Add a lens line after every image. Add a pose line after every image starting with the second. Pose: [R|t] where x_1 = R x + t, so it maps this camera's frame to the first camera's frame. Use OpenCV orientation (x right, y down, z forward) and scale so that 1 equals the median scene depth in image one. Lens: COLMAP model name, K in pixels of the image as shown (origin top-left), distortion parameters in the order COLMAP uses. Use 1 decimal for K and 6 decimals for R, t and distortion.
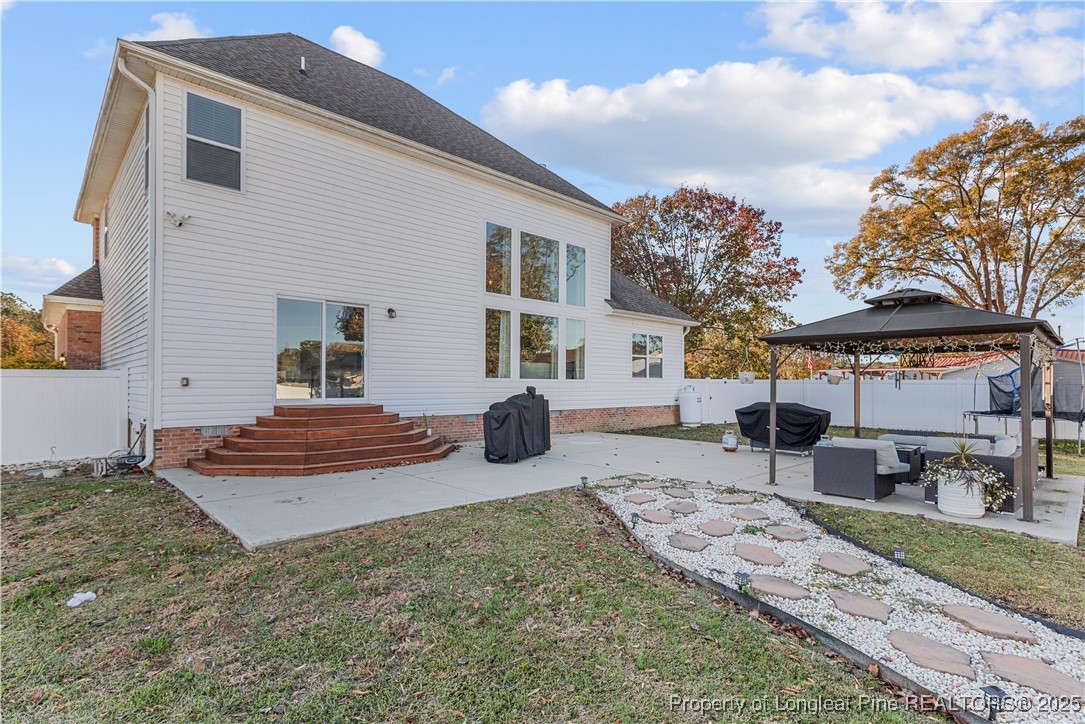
lens RADIAL K [[534.1, 0, 541.4], [0, 534.1, 372.6], [0, 0, 1]] dist [0.000466, -0.000349]
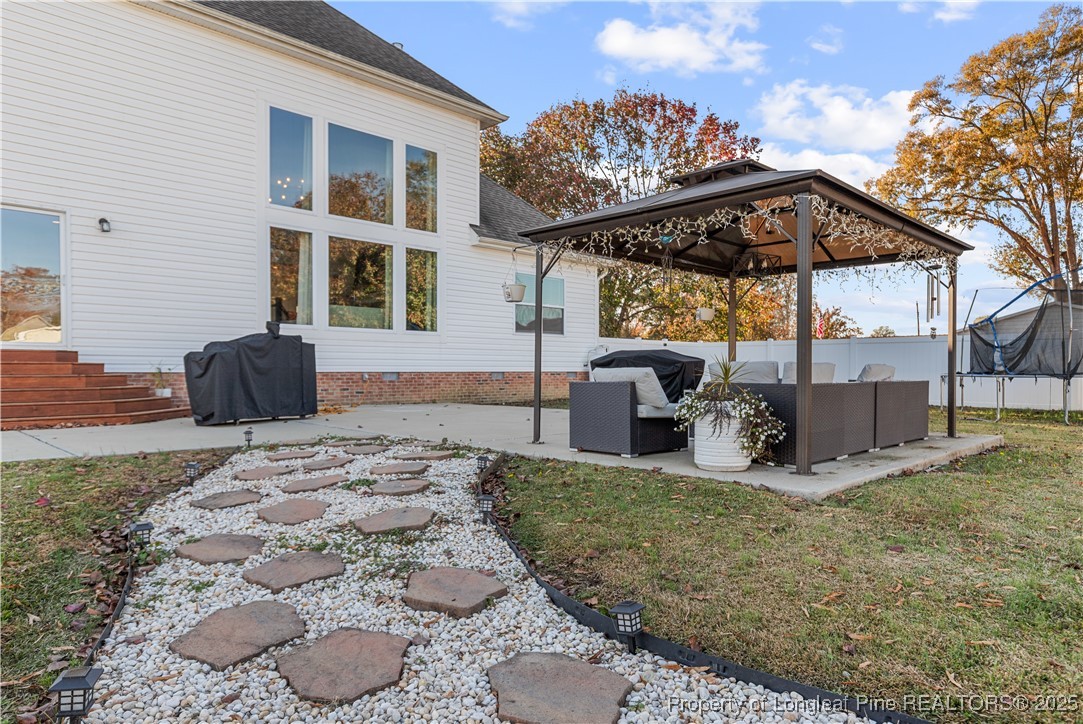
lens RADIAL K [[682.6, 0, 540.9], [0, 682.6, 369.5], [0, 0, 1]] dist [0.006439, -0.000759]
pose [[0.999763, -0.002169, 0.021641, 0.124198], [0.001747, 0.999808, 0.019523, 0.028430], [-0.021679, -0.019481, 0.999575, 0.033375]]
